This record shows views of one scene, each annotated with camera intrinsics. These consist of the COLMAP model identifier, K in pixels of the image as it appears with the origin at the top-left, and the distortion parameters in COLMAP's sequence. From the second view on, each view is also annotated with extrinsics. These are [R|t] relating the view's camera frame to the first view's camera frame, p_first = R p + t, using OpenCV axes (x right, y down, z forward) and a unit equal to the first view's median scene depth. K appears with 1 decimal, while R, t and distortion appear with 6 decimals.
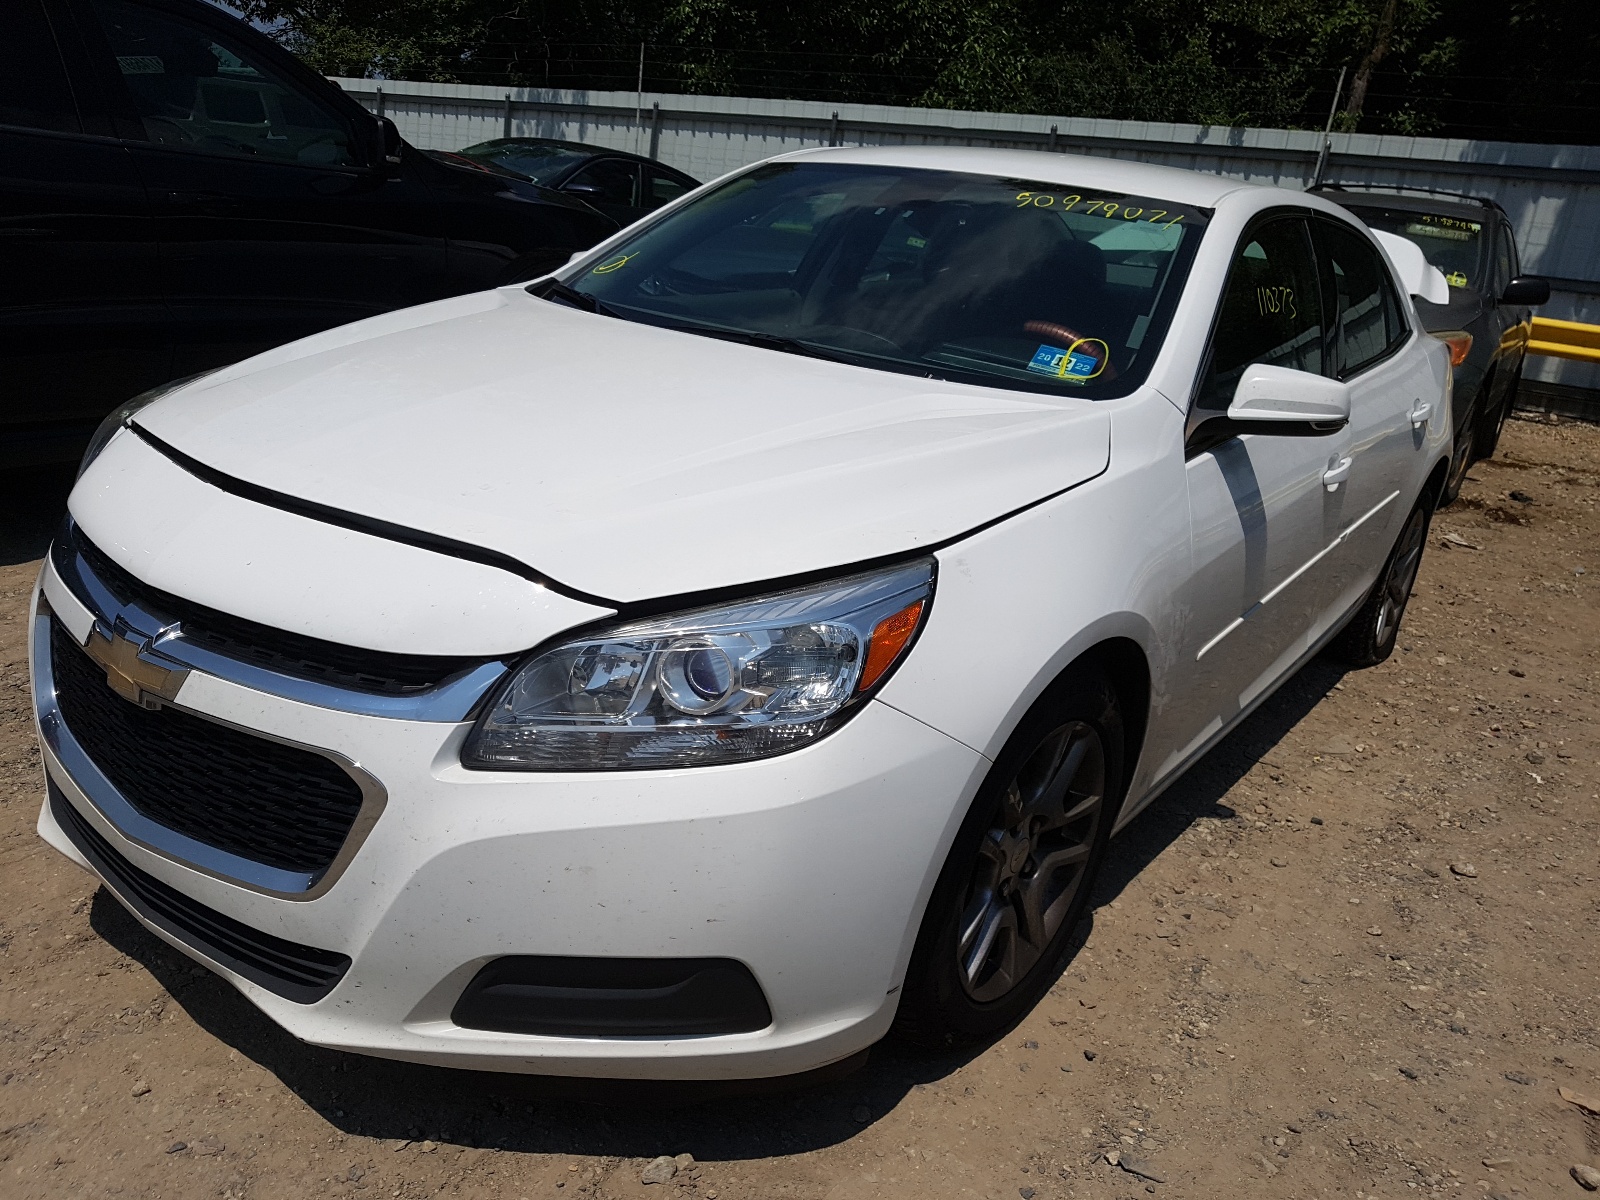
lens RADIAL K [[1207.0, 0, 796.6], [0, 1207.0, 601.5], [0, 0, 1]] dist [-0.006876, -0.002013]
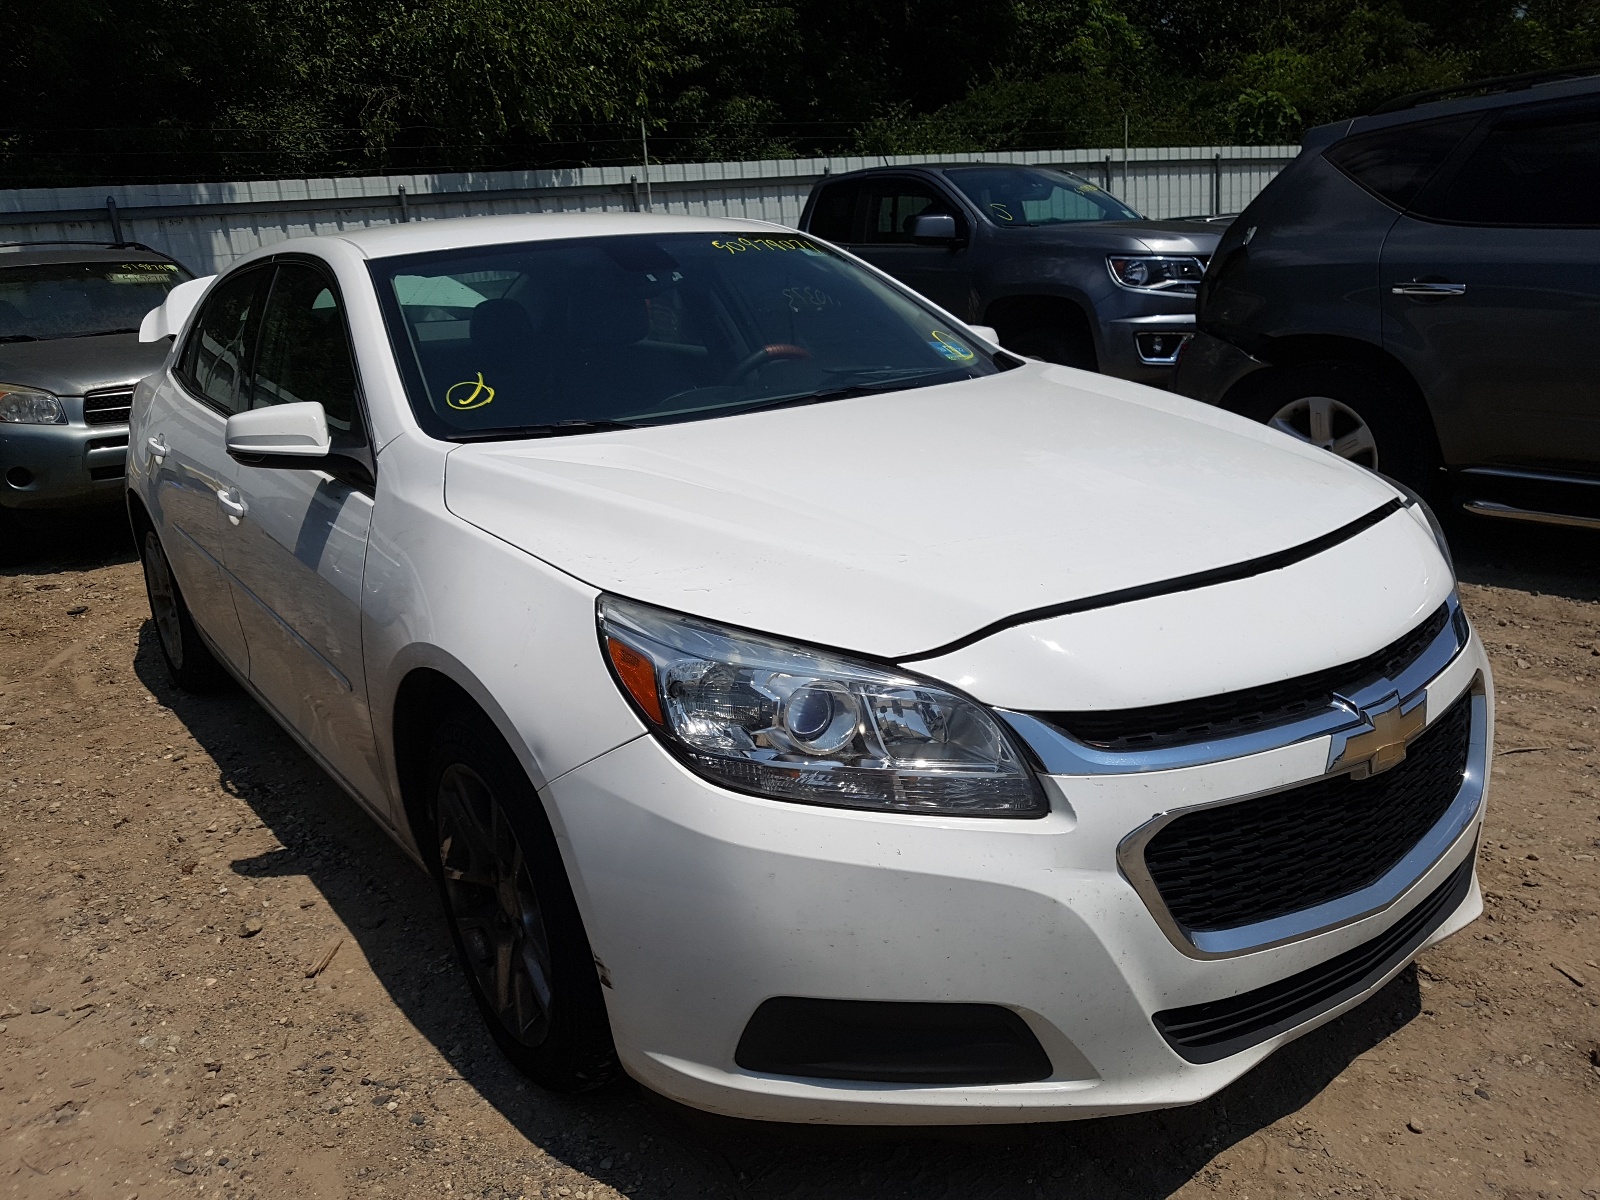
lens RADIAL K [[1207.0, 0, 796.5], [0, 1207.0, 599.1], [0, 0, 1]] dist [-0.006876, -0.002013]
pose [[0.303011, -0.382412, 0.872895, -0.773654], [0.411084, 0.878806, 0.242300, -0.243655], [-0.859764, 0.285413, 0.423492, 0.486160]]
